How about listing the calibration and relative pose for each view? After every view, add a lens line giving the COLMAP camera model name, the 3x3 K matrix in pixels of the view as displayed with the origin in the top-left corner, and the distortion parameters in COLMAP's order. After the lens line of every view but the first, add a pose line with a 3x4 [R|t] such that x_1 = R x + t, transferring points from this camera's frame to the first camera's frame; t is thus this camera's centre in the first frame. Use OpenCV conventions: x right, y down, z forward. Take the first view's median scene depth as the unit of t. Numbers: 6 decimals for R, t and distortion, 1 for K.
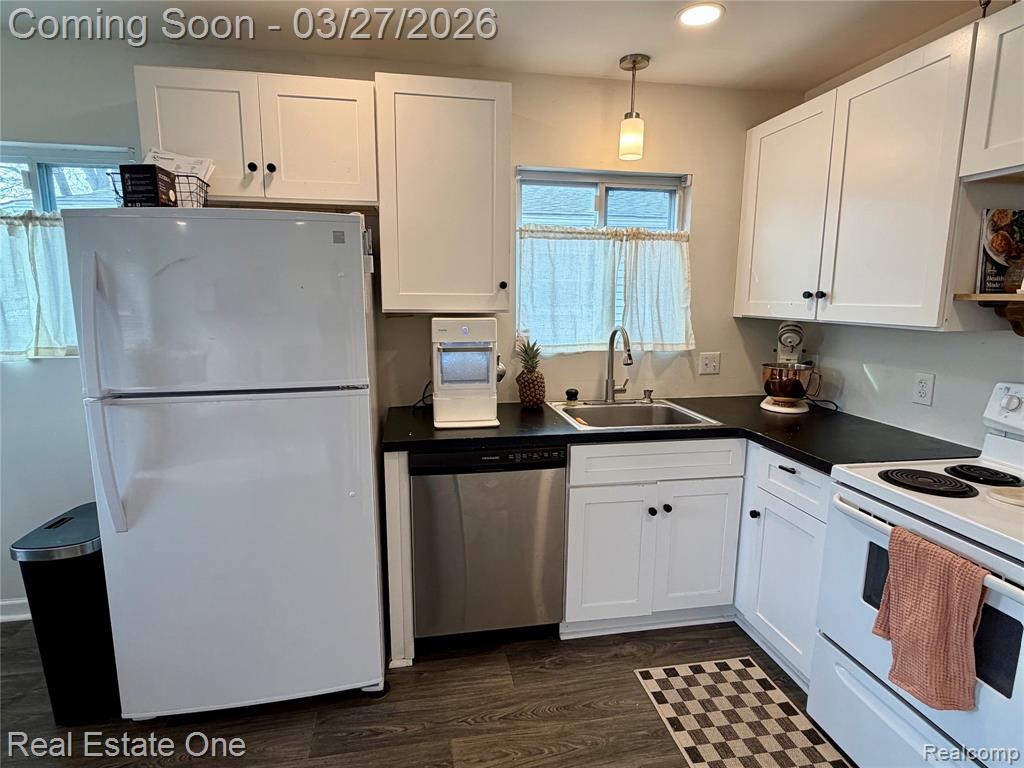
lens RADIAL K [[545.0, 0, 505.6], [0, 545.0, 380.8], [0, 0, 1]] dist [0.003609, -0.001542]
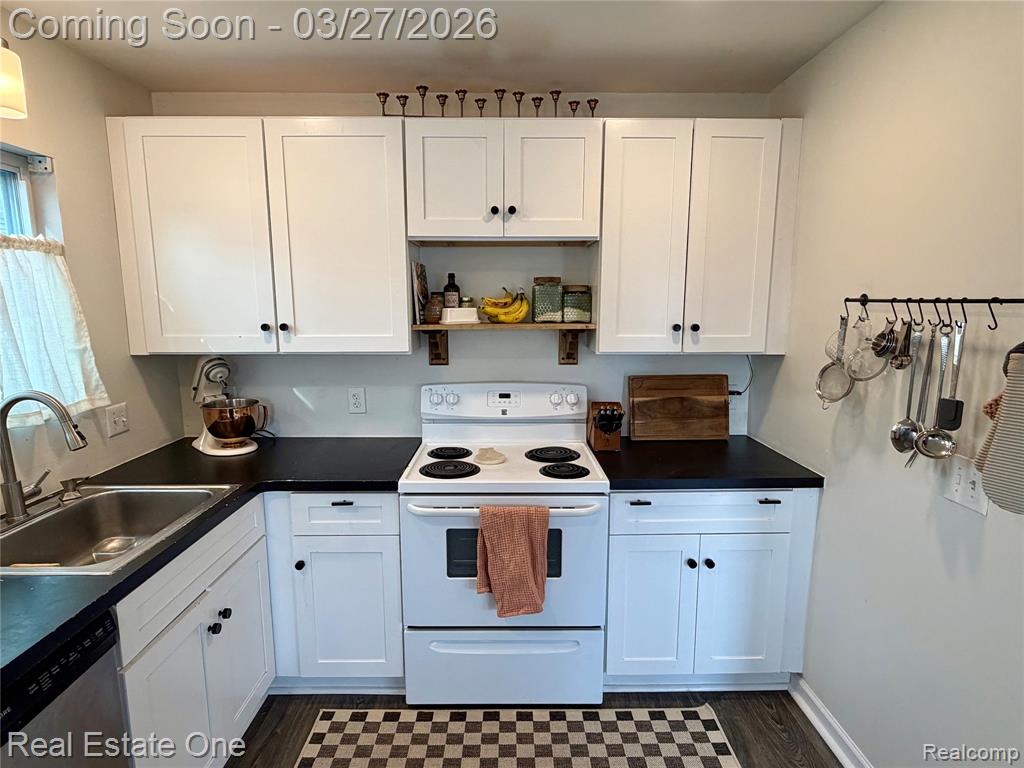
lens RADIAL K [[545.0, 0, 506.5], [0, 545.0, 384.6], [0, 0, 1]] dist [0.003609, -0.001542]
pose [[0.176069, -0.155194, 0.972067, -0.339512], [0.158628, 0.979061, 0.127579, -0.120661], [-0.971513, 0.131734, 0.197000, 0.435852]]
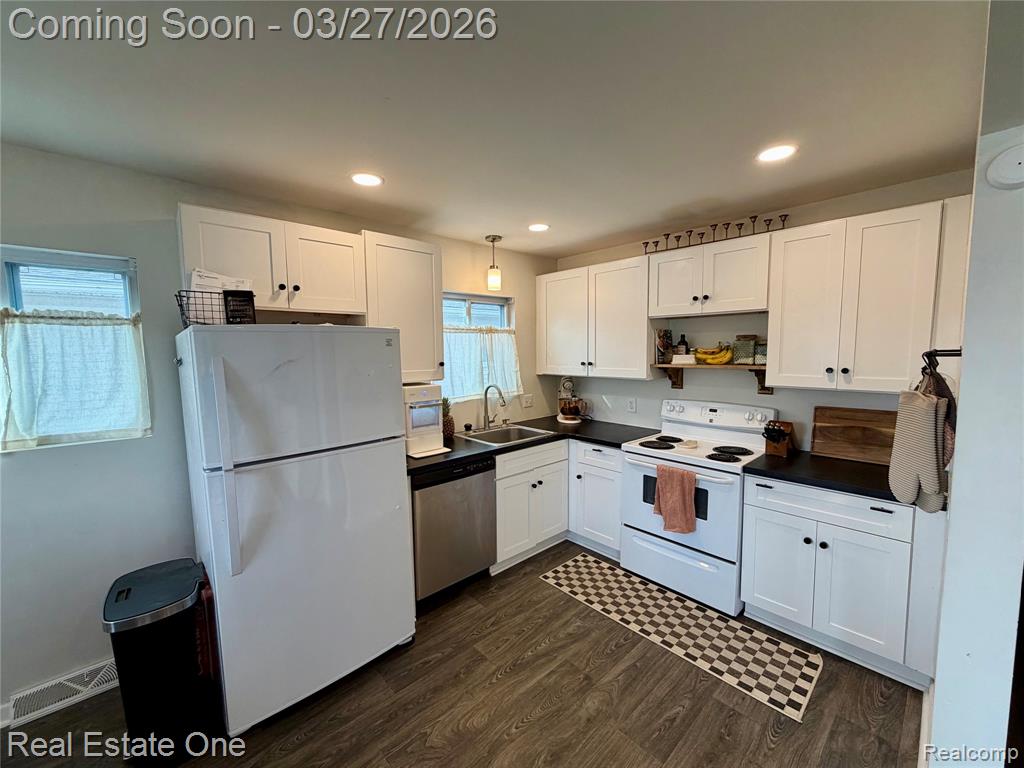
lens RADIAL K [[406.1, 0, 506.6], [0, 406.1, 381.7], [0, 0, 1]] dist [0.001415, -0.001627]
pose [[0.849009, -0.057492, 0.525242, -0.506734], [0.099166, 0.993736, -0.051521, -0.044487], [-0.518990, 0.095828, 0.849392, -0.129559]]
